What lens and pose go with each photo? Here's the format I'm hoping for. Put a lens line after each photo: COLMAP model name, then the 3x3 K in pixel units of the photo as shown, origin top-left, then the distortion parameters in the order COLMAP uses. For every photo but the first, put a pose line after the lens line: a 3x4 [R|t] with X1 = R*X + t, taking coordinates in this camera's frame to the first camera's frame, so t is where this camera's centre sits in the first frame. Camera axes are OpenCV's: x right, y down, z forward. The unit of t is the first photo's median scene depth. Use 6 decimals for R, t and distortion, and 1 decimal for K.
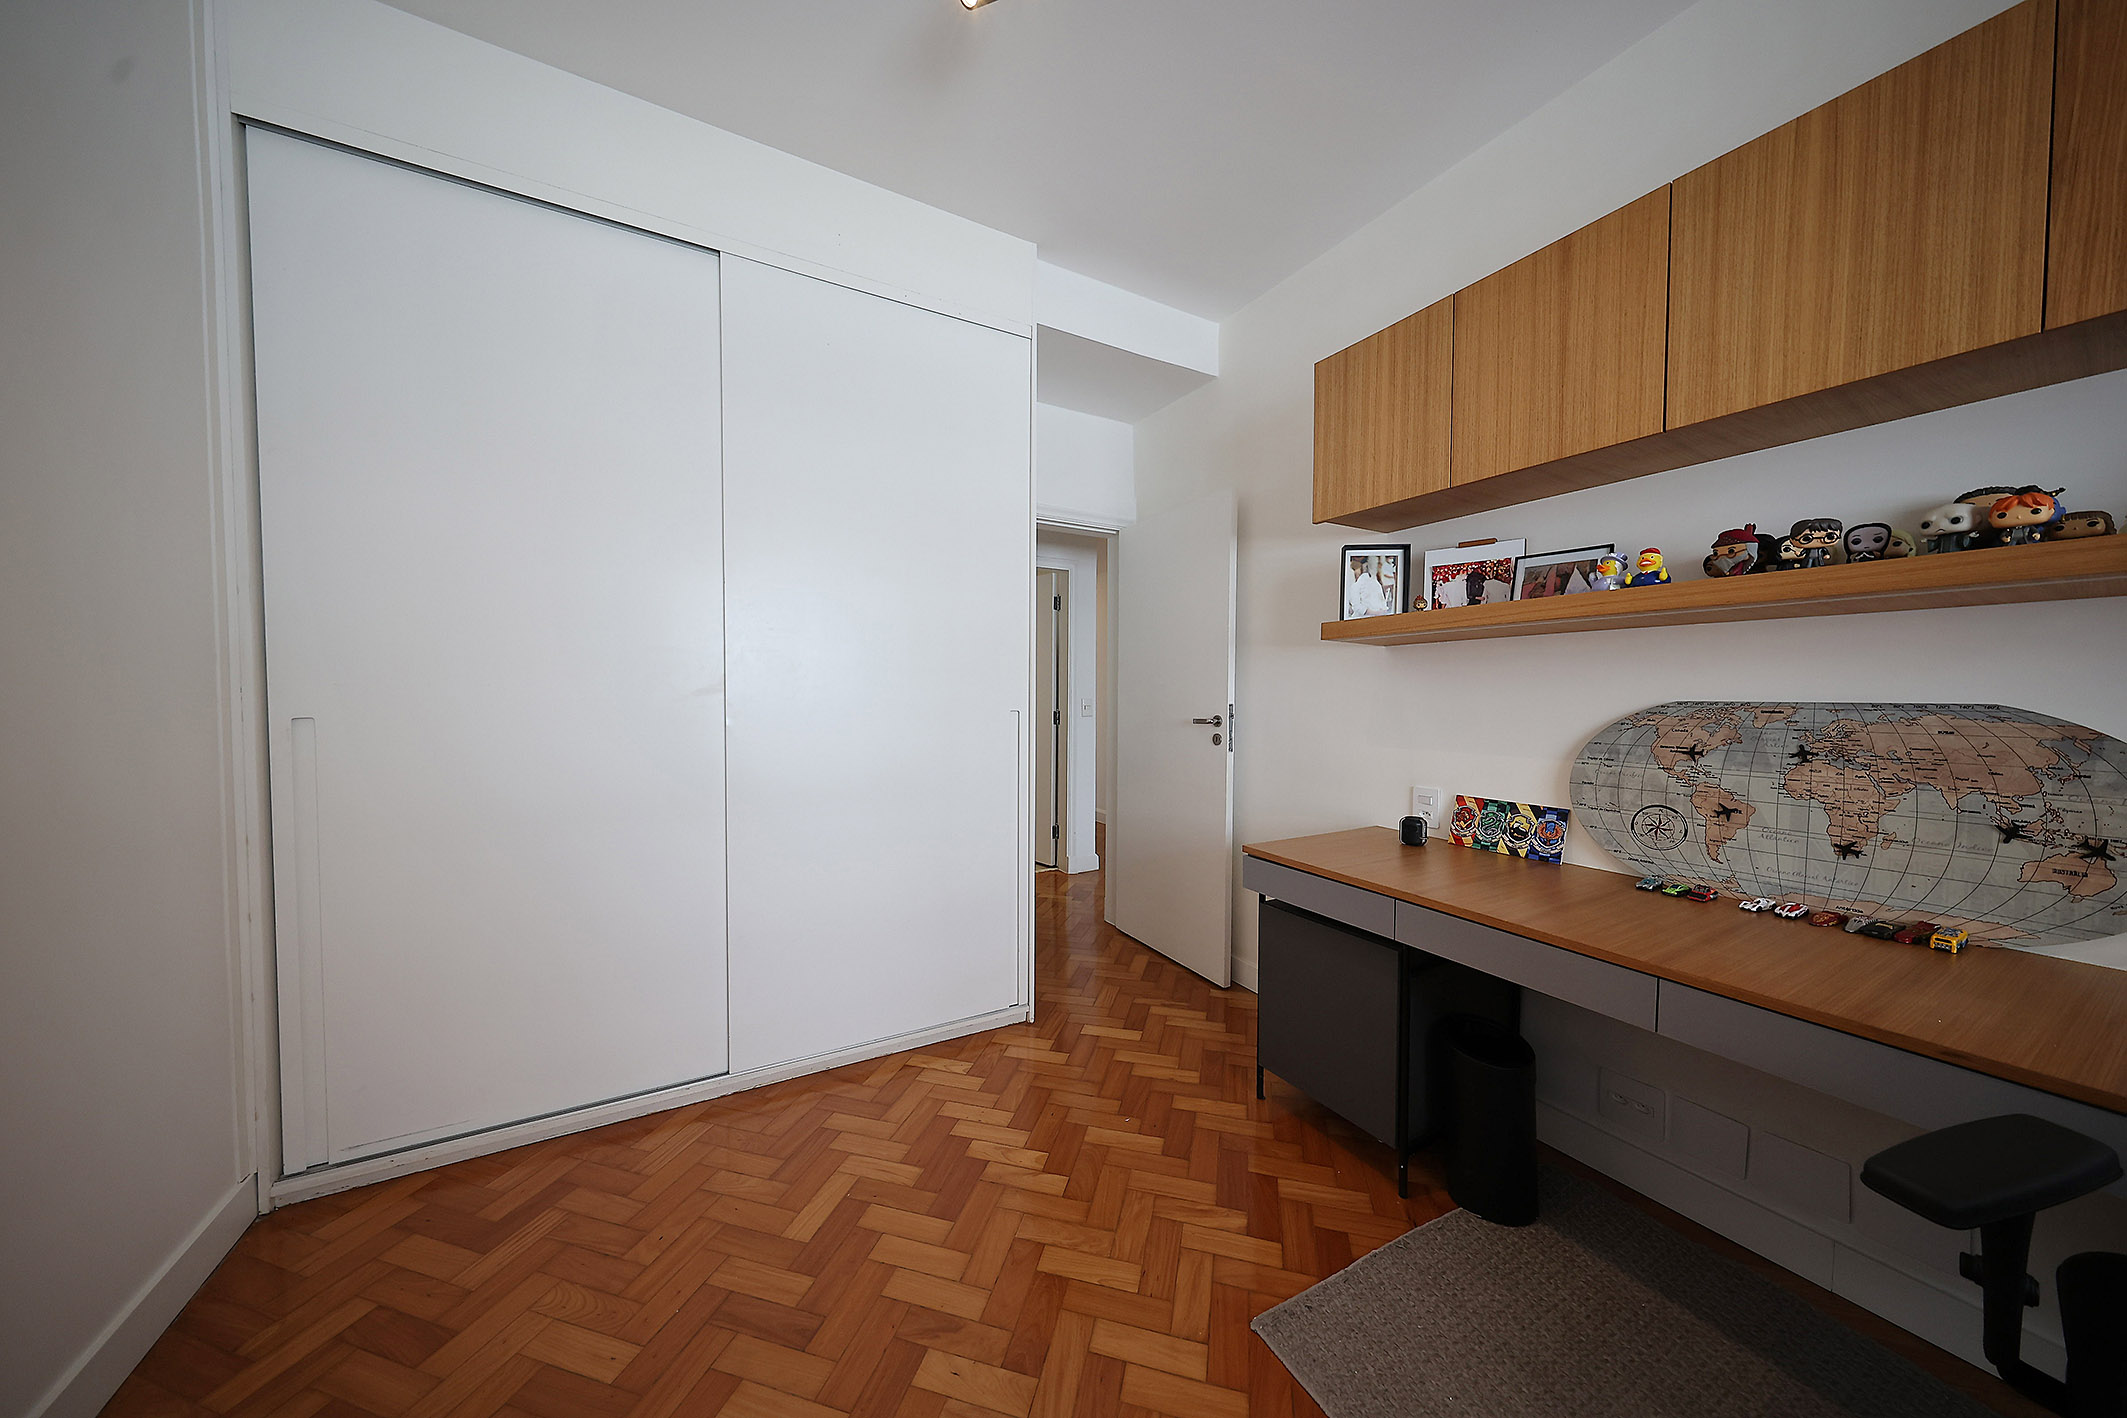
lens RADIAL K [[684.9, 0, 1061.7], [0, 684.9, 715.9], [0, 0, 1]] dist [0.000441, 0.000018]
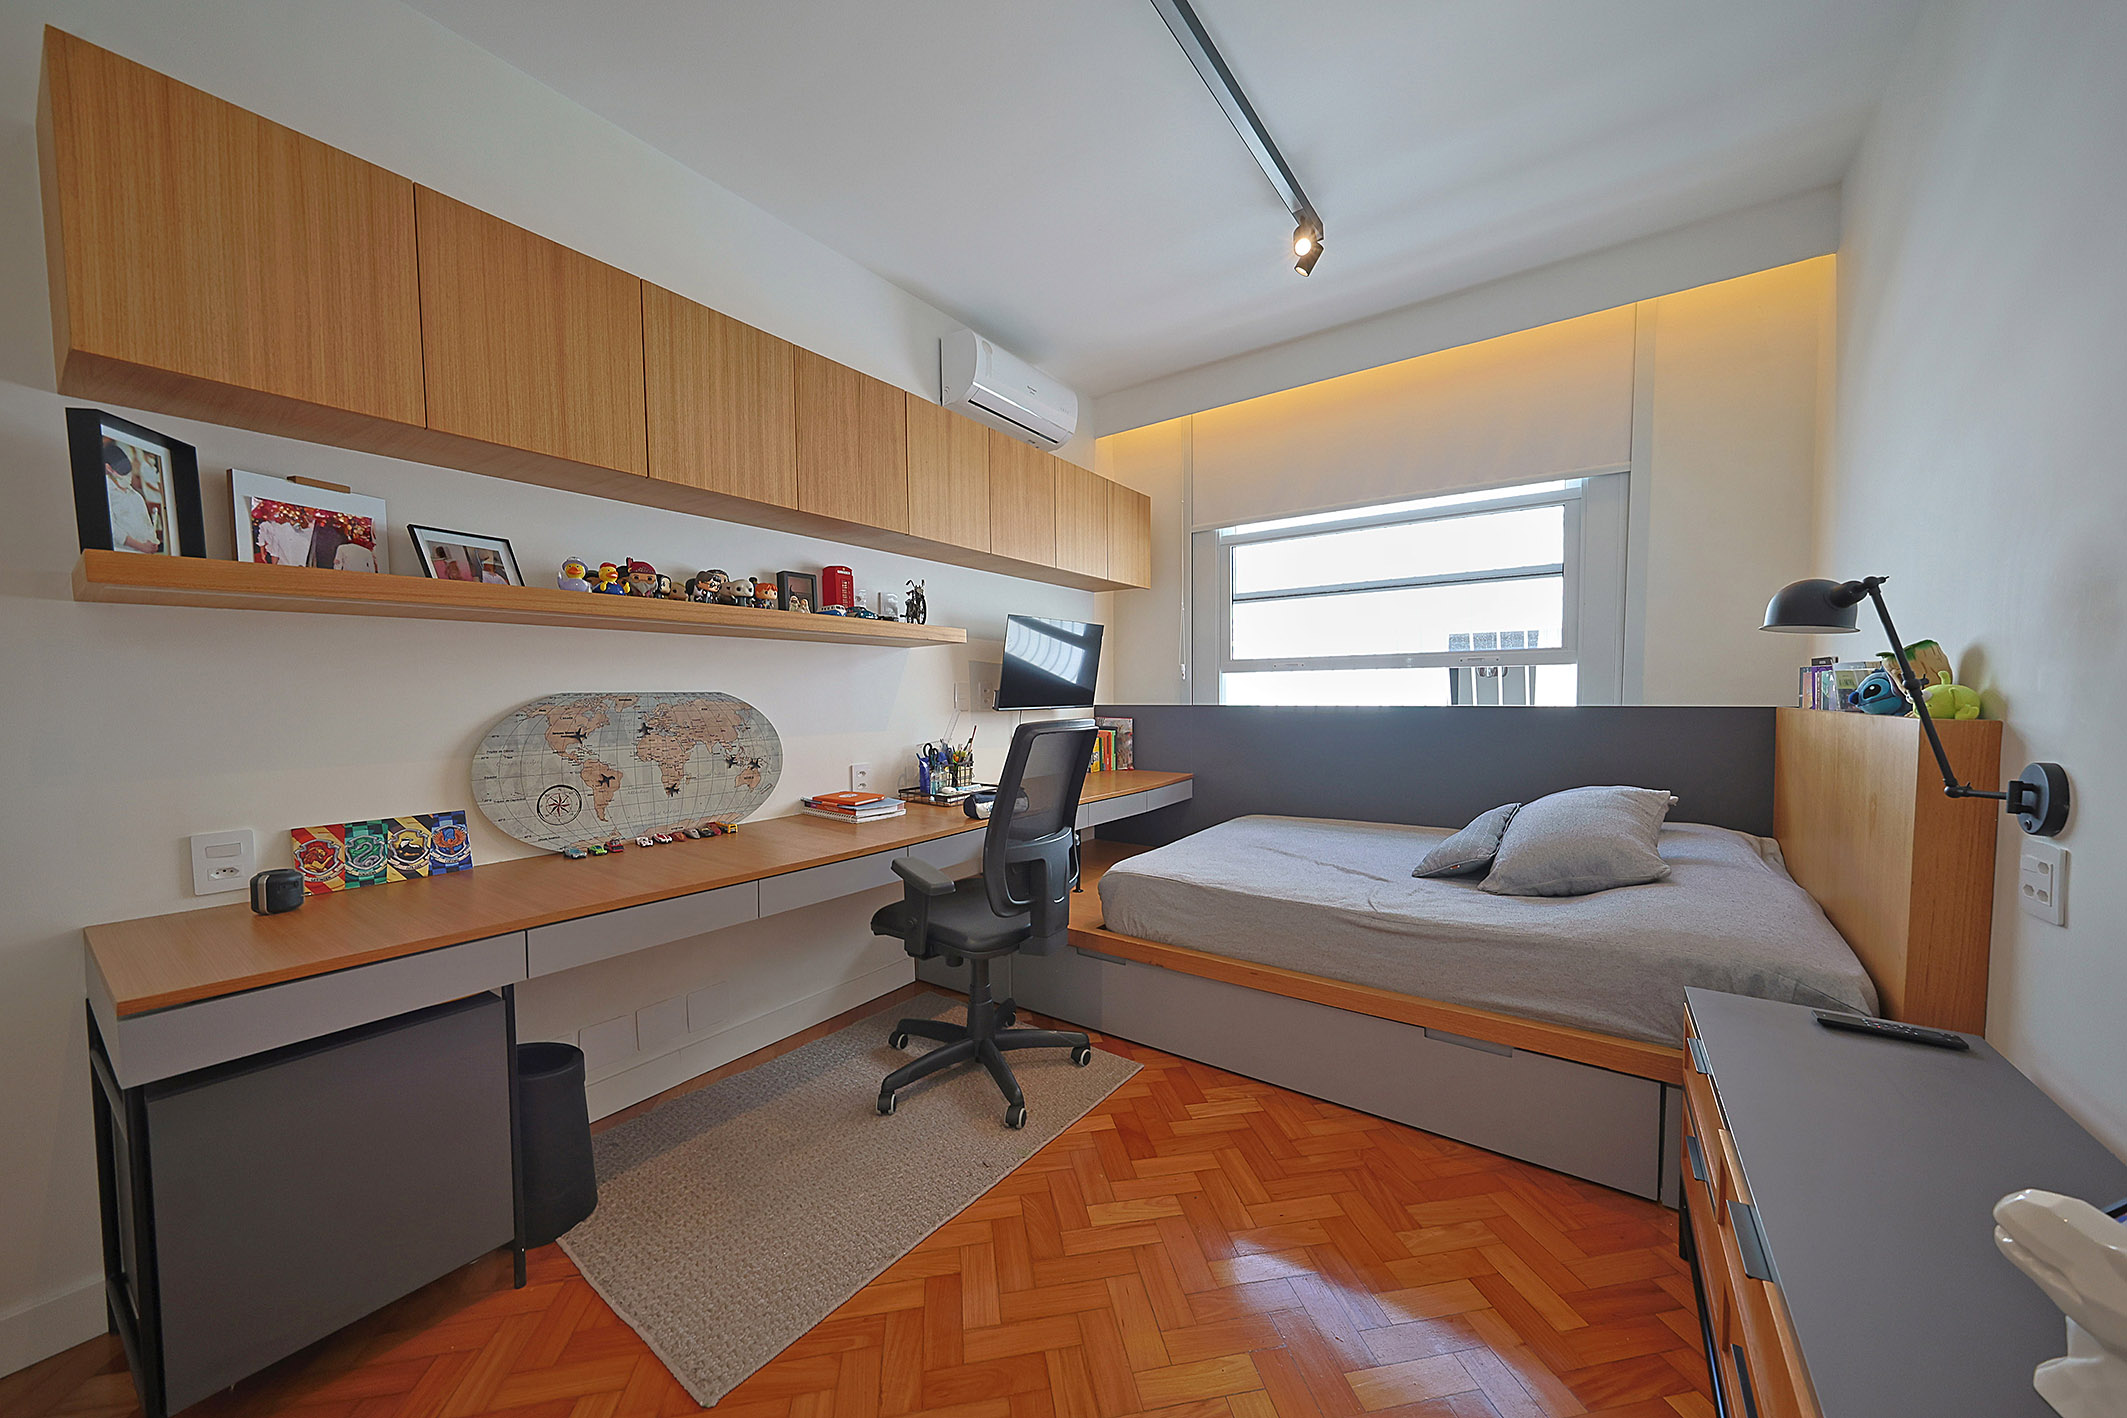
lens RADIAL K [[744.3, 0, 1071.4], [0, 744.3, 726.1], [0, 0, 1]] dist [0.000491, 0.000038]
pose [[-0.431315, -0.042420, 0.901204, -0.603265], [0.036442, 0.997260, 0.064383, -0.015255], [-0.901465, 0.060610, -0.428587, 0.771731]]
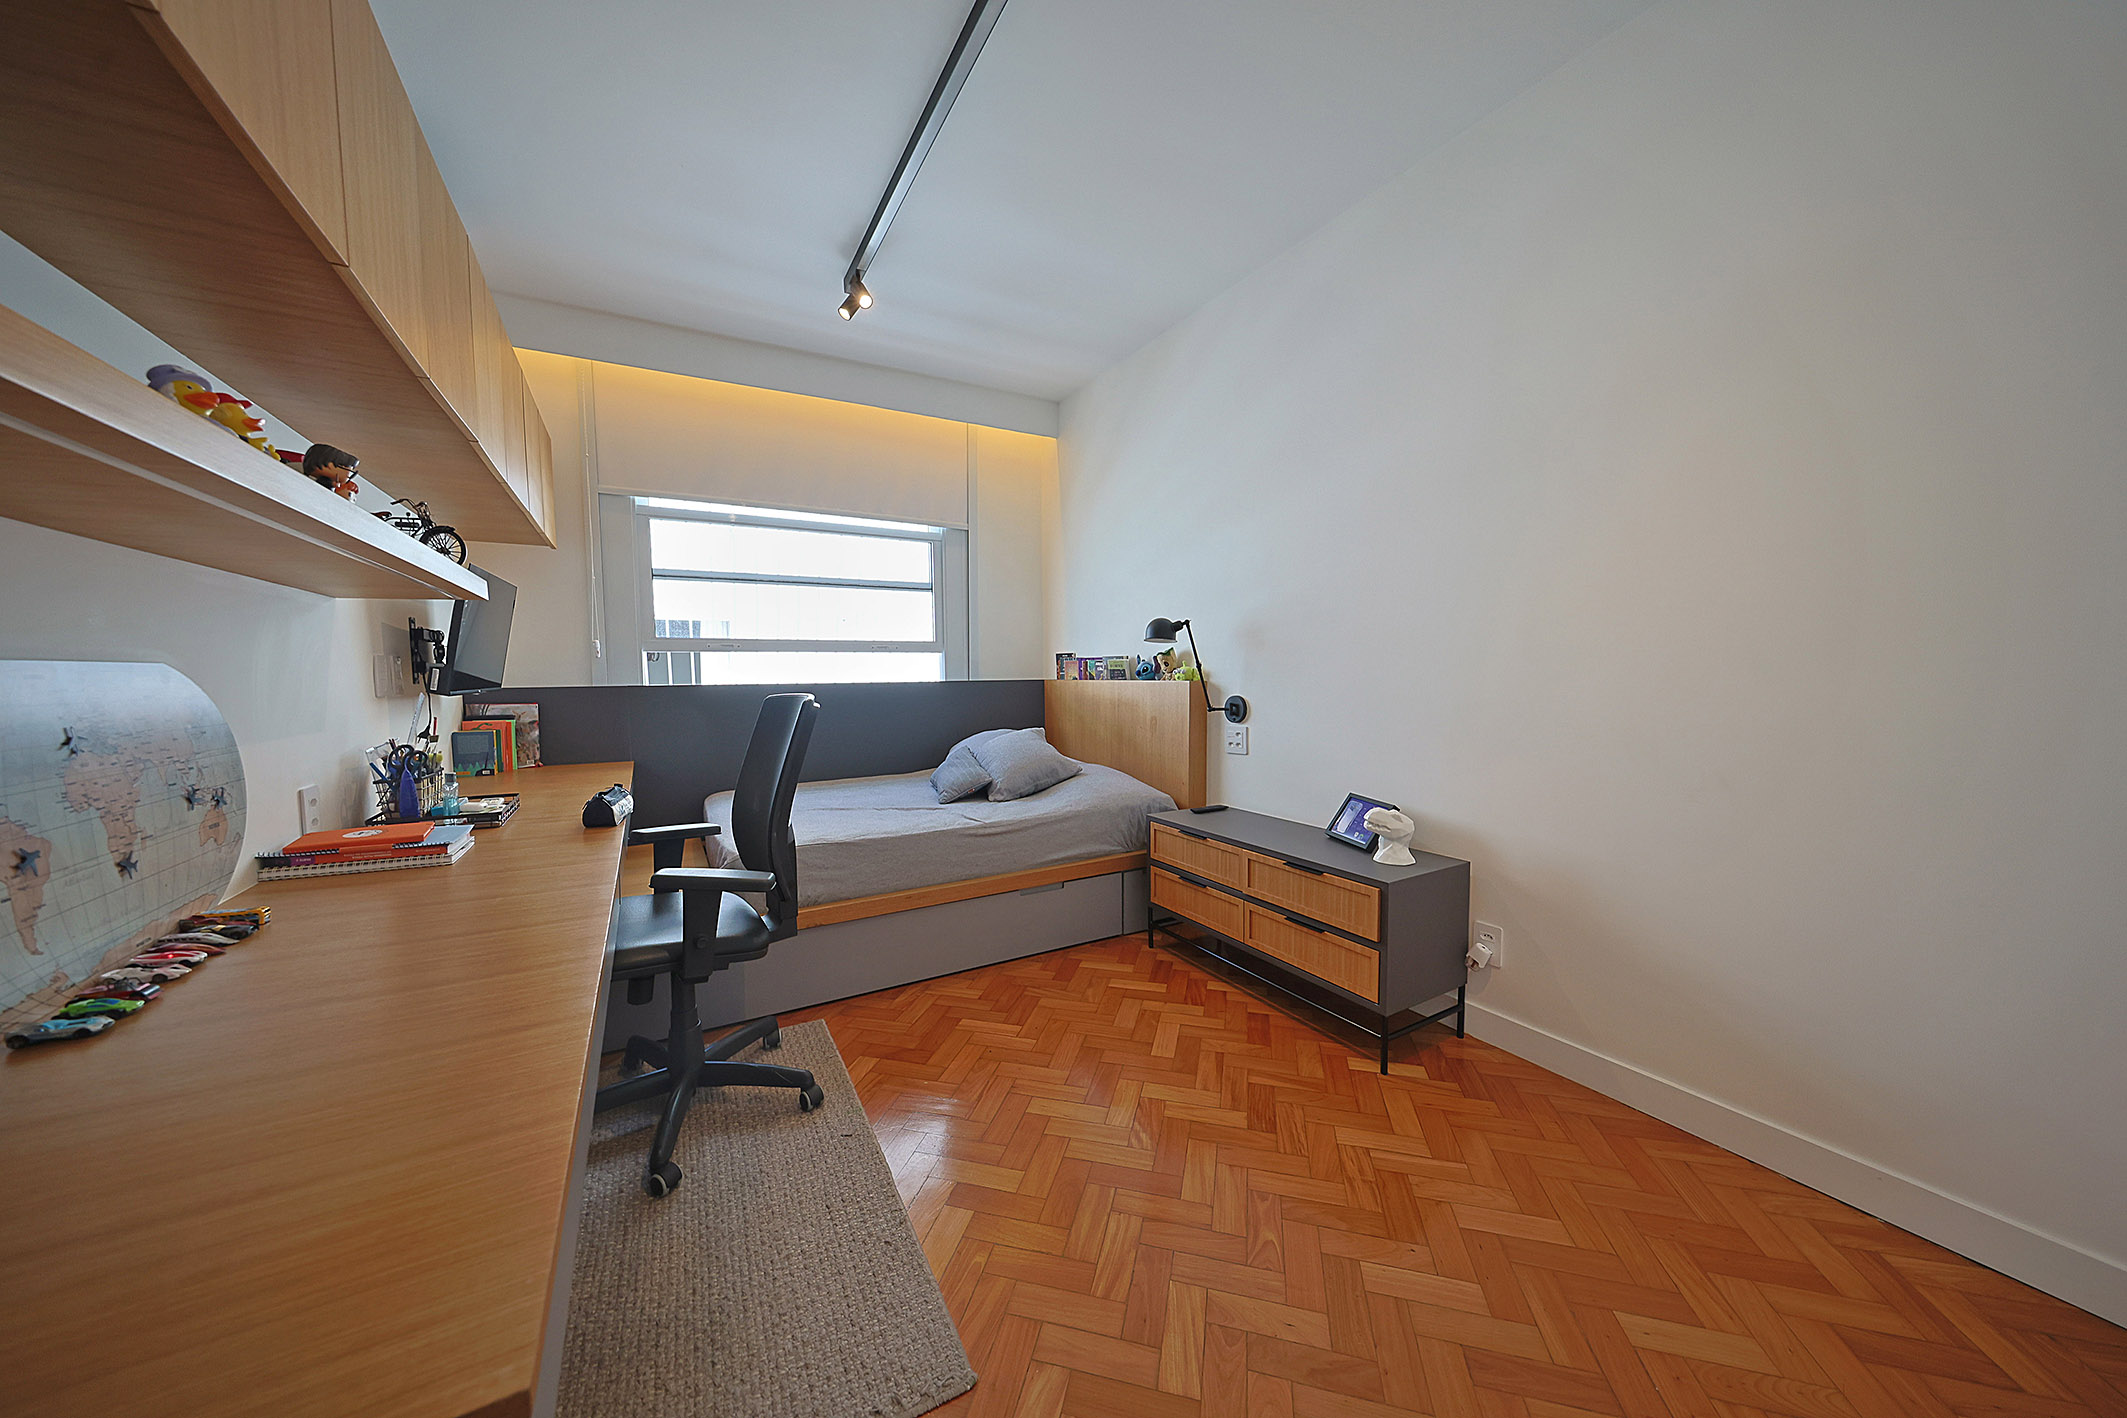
lens RADIAL K [[710.5, 0, 1063.5], [0, 710.5, 709.0], [0, 0, 1]] dist [0.000364, -0.000034]
pose [[-0.999945, 0.002821, -0.010076, 0.142691], [0.001924, 0.996124, 0.087936, -0.027663], [0.010285, 0.087912, -0.996075, 1.490490]]
